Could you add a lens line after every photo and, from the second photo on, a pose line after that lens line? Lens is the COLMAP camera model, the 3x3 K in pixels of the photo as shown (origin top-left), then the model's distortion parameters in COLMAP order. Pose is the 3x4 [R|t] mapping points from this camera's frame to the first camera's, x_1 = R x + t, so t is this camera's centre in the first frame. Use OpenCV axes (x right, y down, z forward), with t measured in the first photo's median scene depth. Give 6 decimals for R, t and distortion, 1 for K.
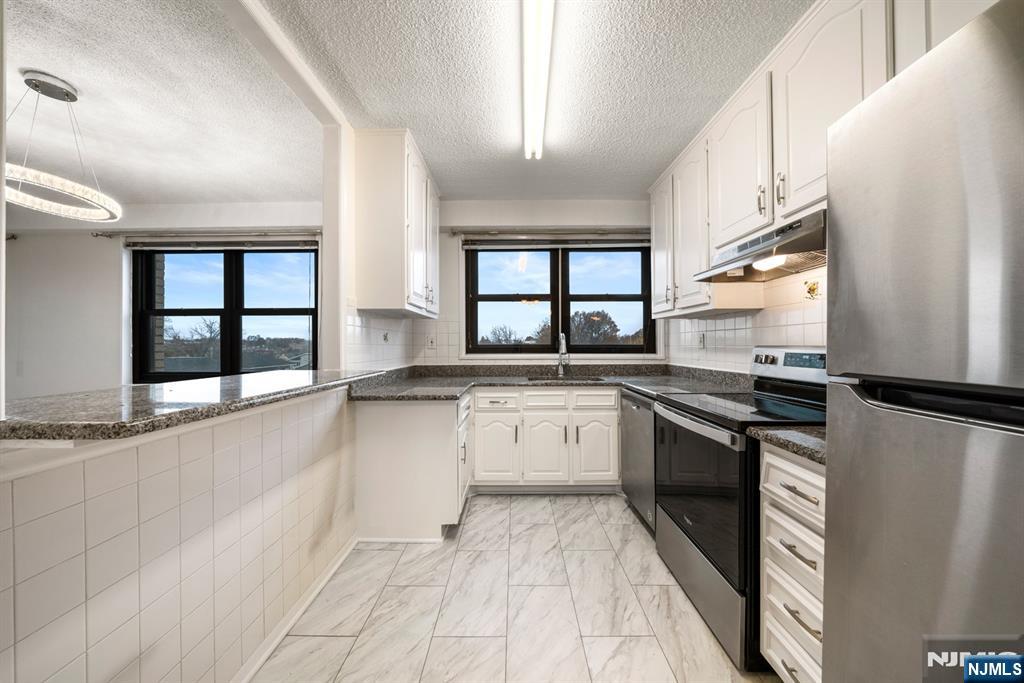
lens RADIAL K [[357.5, 0, 510.7], [0, 357.5, 342.5], [0, 0, 1]] dist [-0.010820, 0.000019]
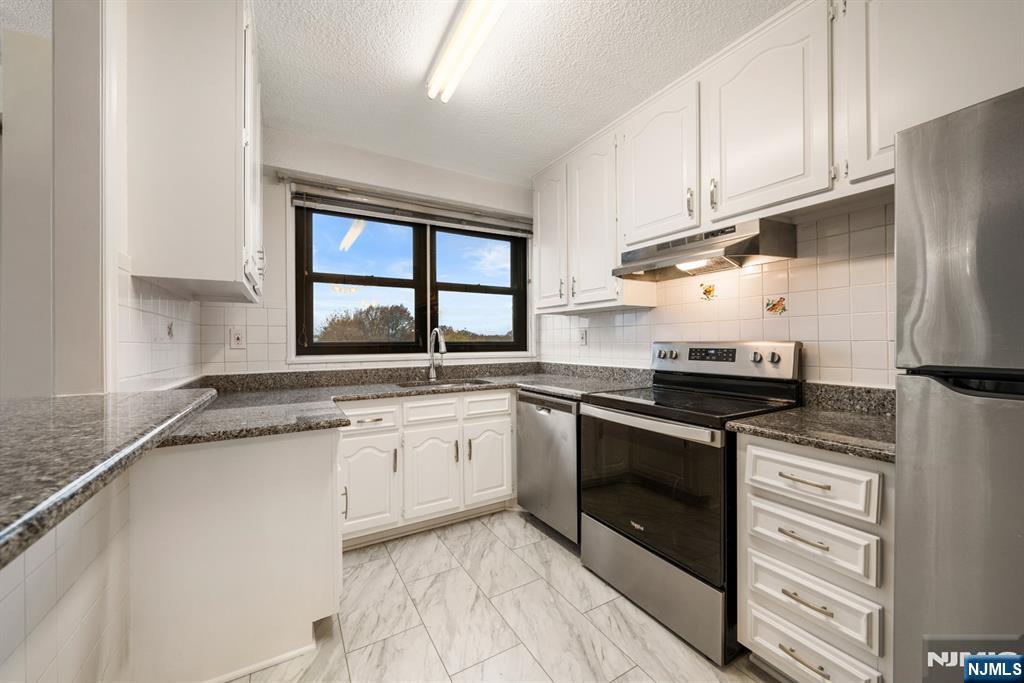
lens RADIAL K [[386.6, 0, 512.8], [0, 386.6, 340.1], [0, 0, 1]] dist [-0.002770, -0.000204]
pose [[0.856541, -0.001953, 0.516075, -0.214862], [0.001773, 0.999998, 0.000840, 0.001552], [-0.516075, 0.000195, 0.856543, 0.191833]]
